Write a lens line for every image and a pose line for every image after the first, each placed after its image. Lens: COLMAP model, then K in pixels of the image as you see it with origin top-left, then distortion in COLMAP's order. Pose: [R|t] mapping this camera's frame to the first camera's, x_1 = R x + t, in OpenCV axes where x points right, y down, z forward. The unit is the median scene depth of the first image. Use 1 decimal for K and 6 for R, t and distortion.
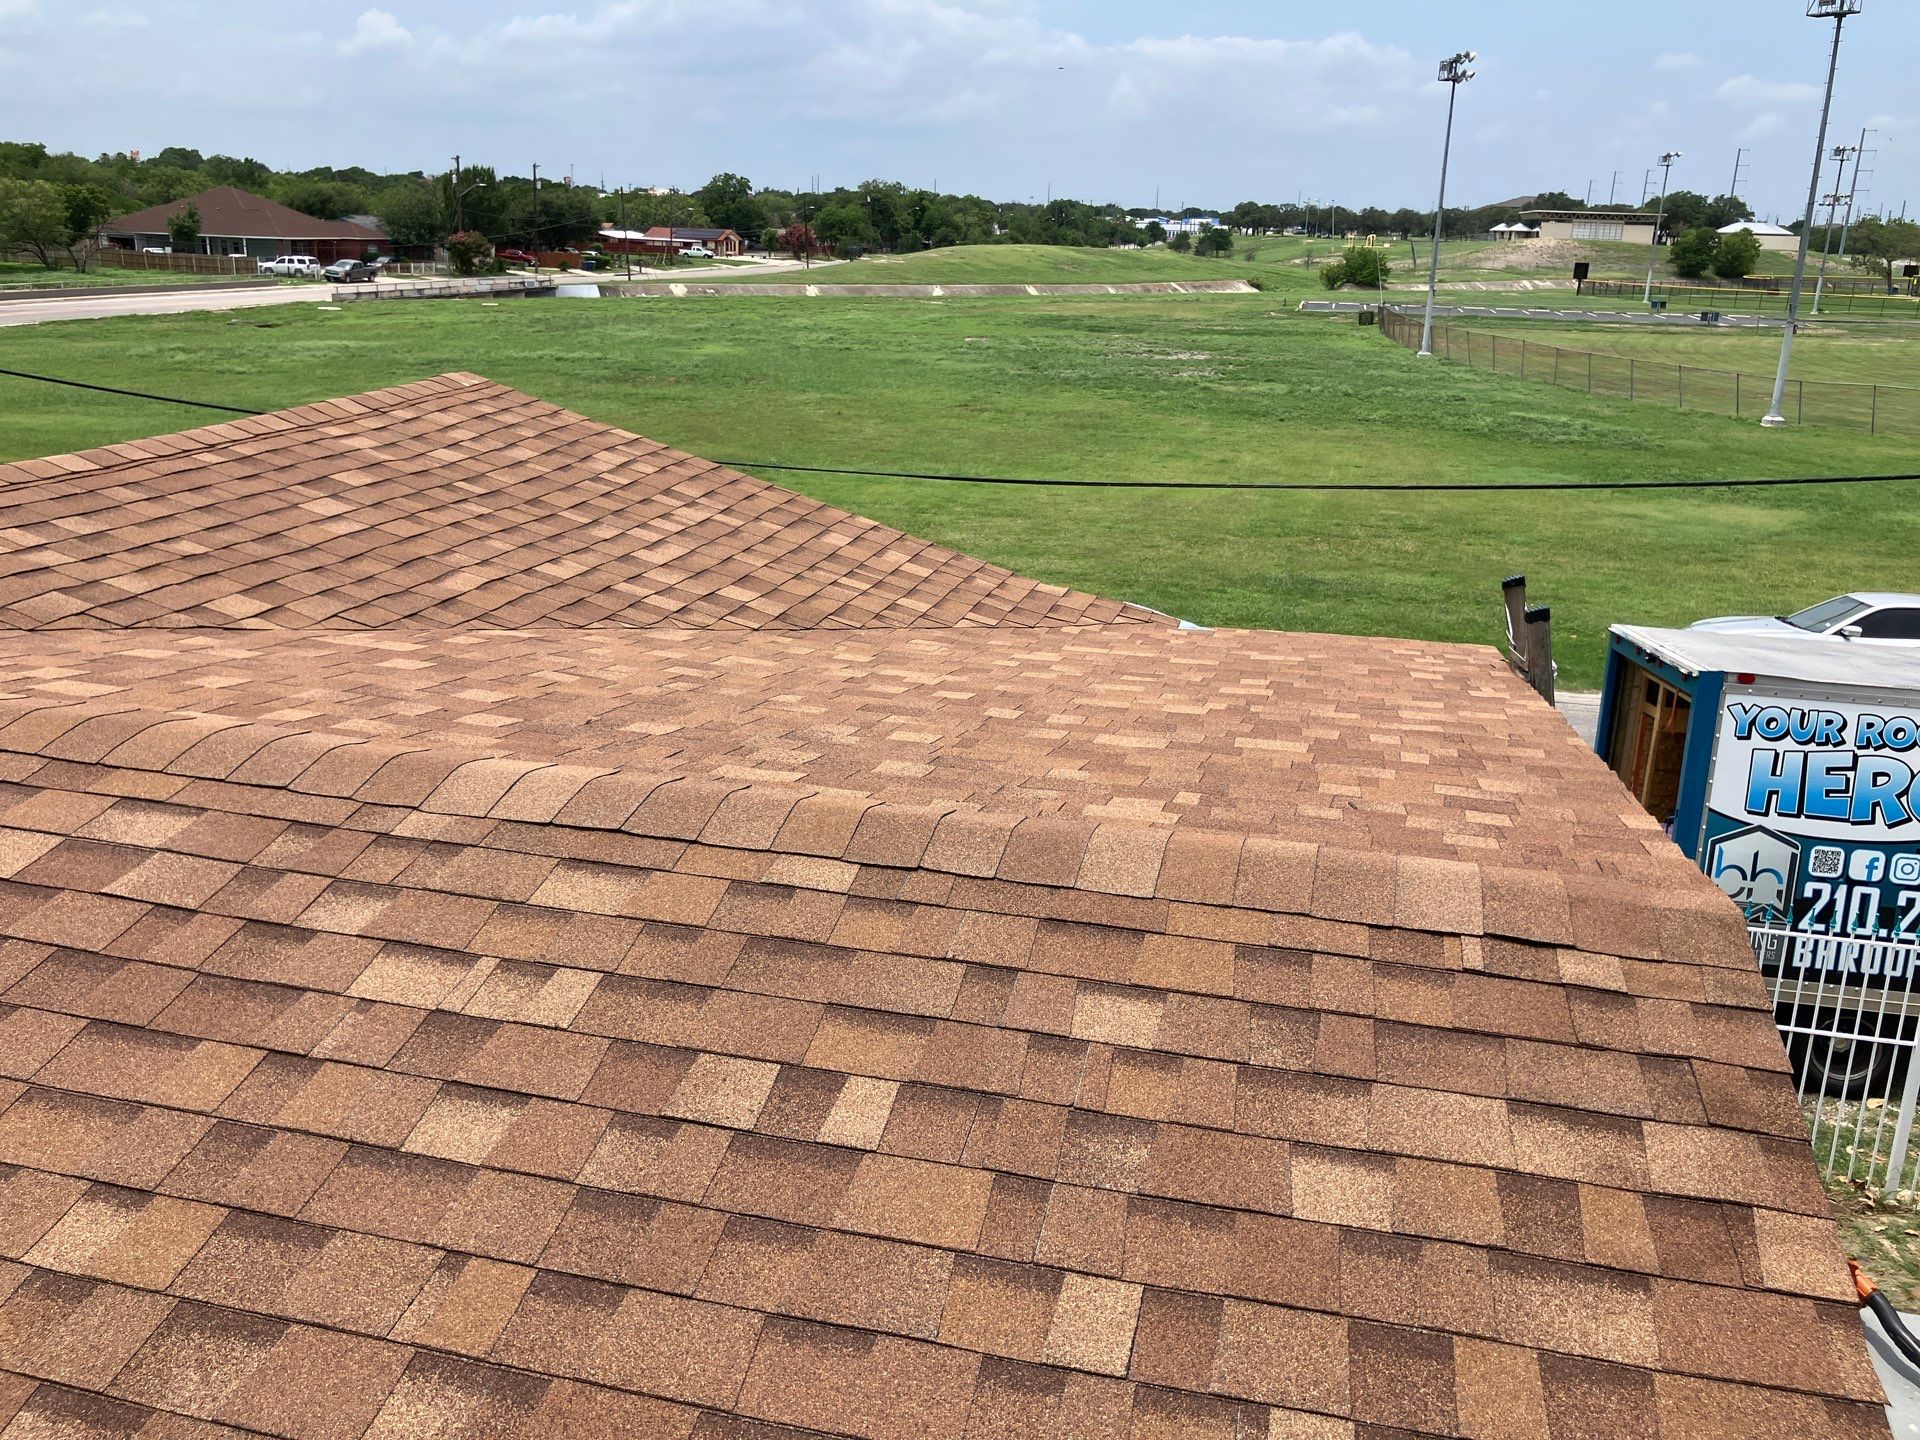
lens RADIAL K [[1548.3, 0, 959.6], [0, 1548.3, 705.4], [0, 0, 1]] dist [0.090979, -0.132204]
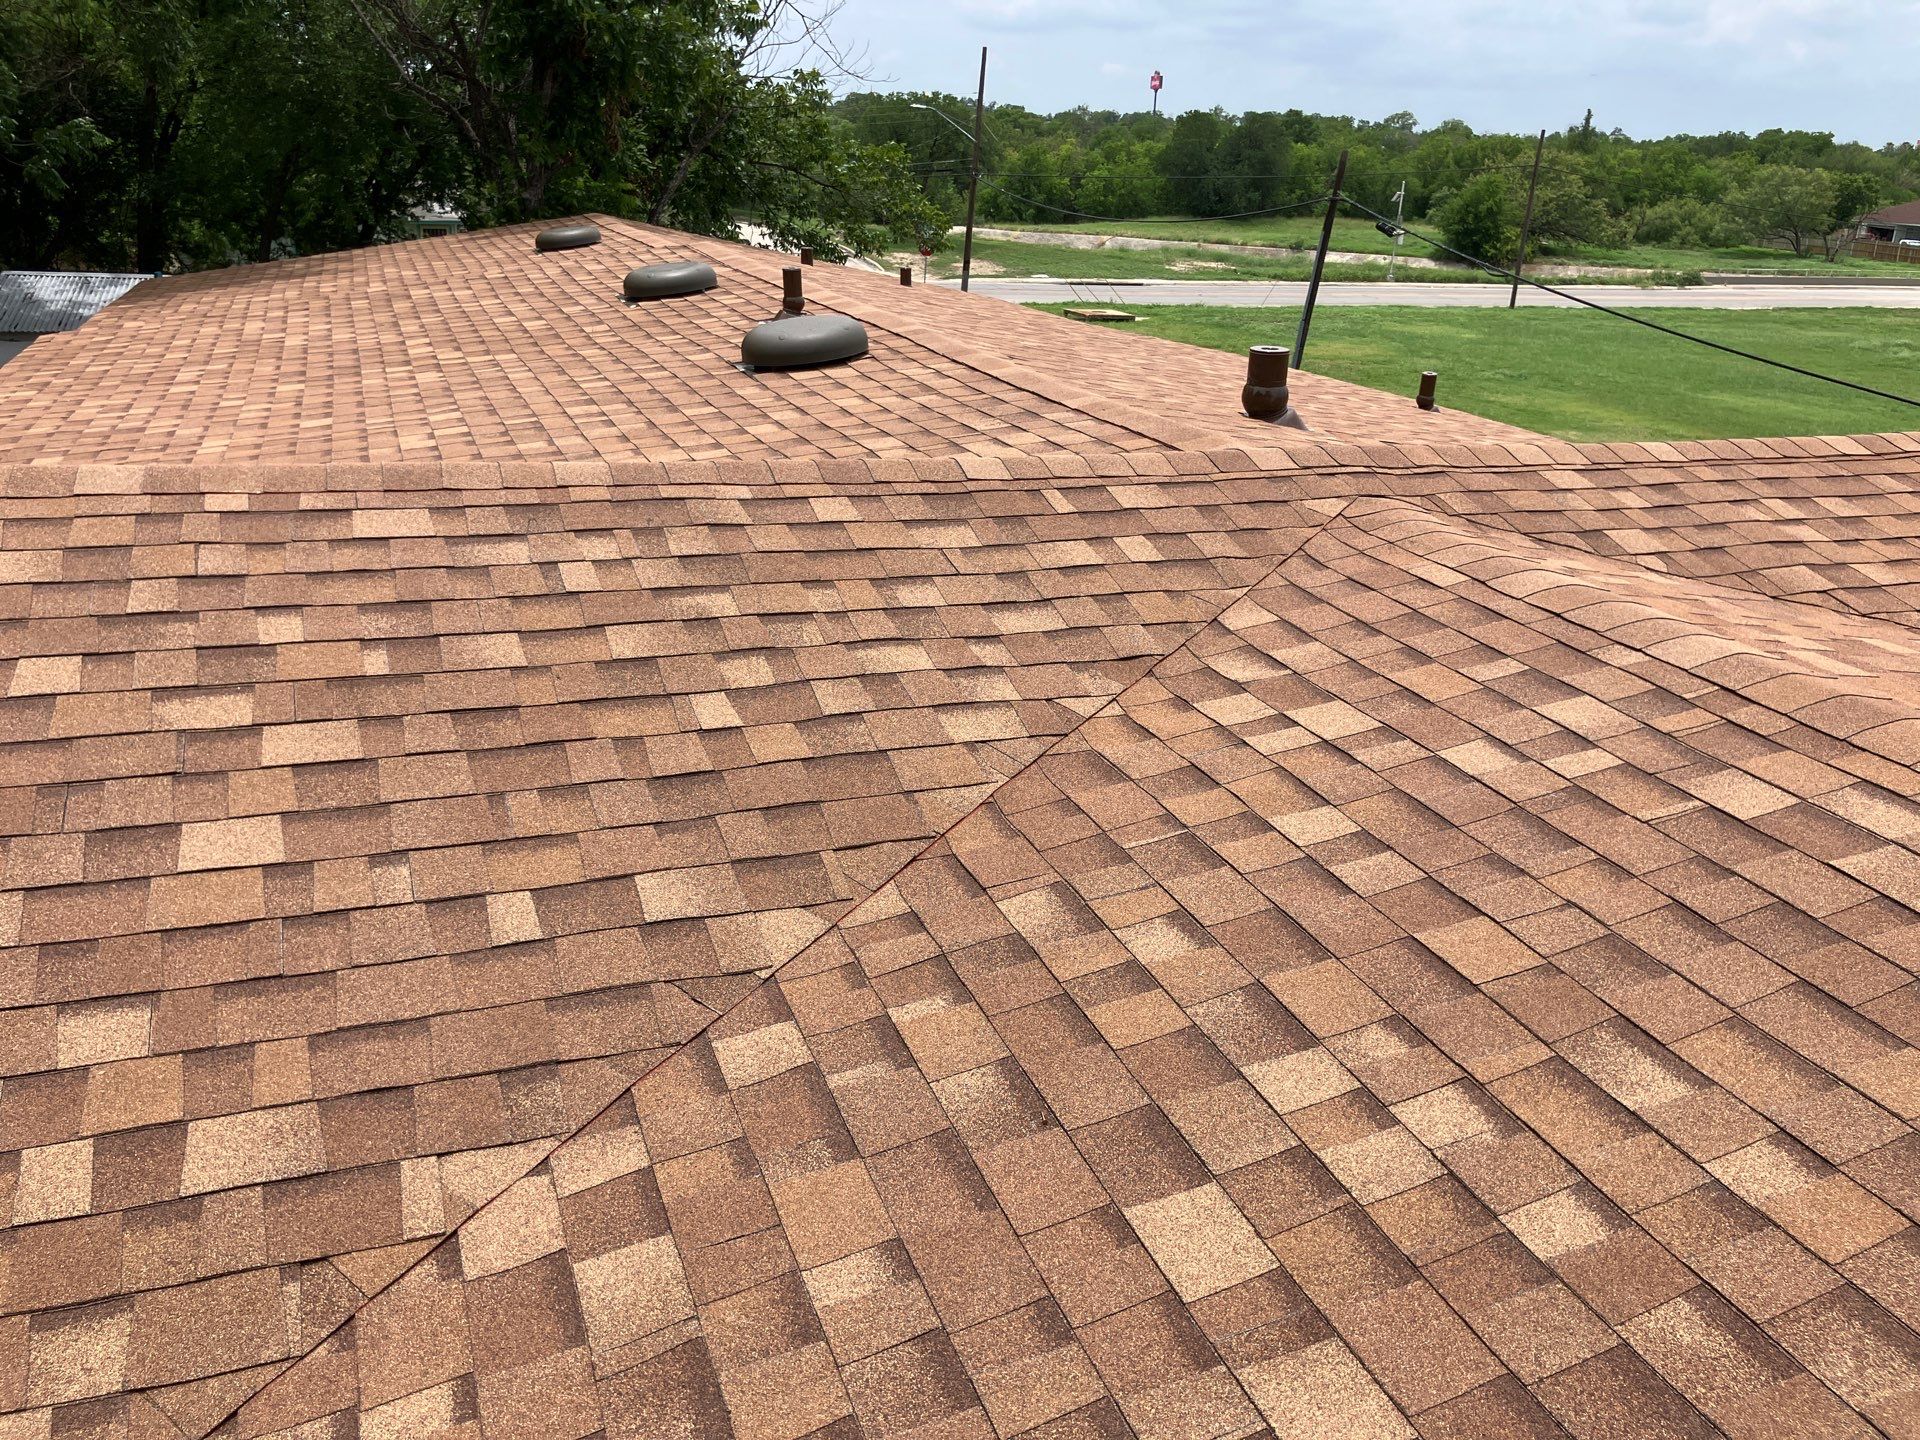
lens RADIAL K [[1548.3, 0, 959.6], [0, 1548.3, 705.4], [0, 0, 1]] dist [0.090979, -0.132204]
pose [[0.552810, 0.268280, -0.788940, -0.081807], [-0.263214, 0.954504, 0.140146, 0.026246], [0.790645, 0.130186, 0.598274, -0.057188]]
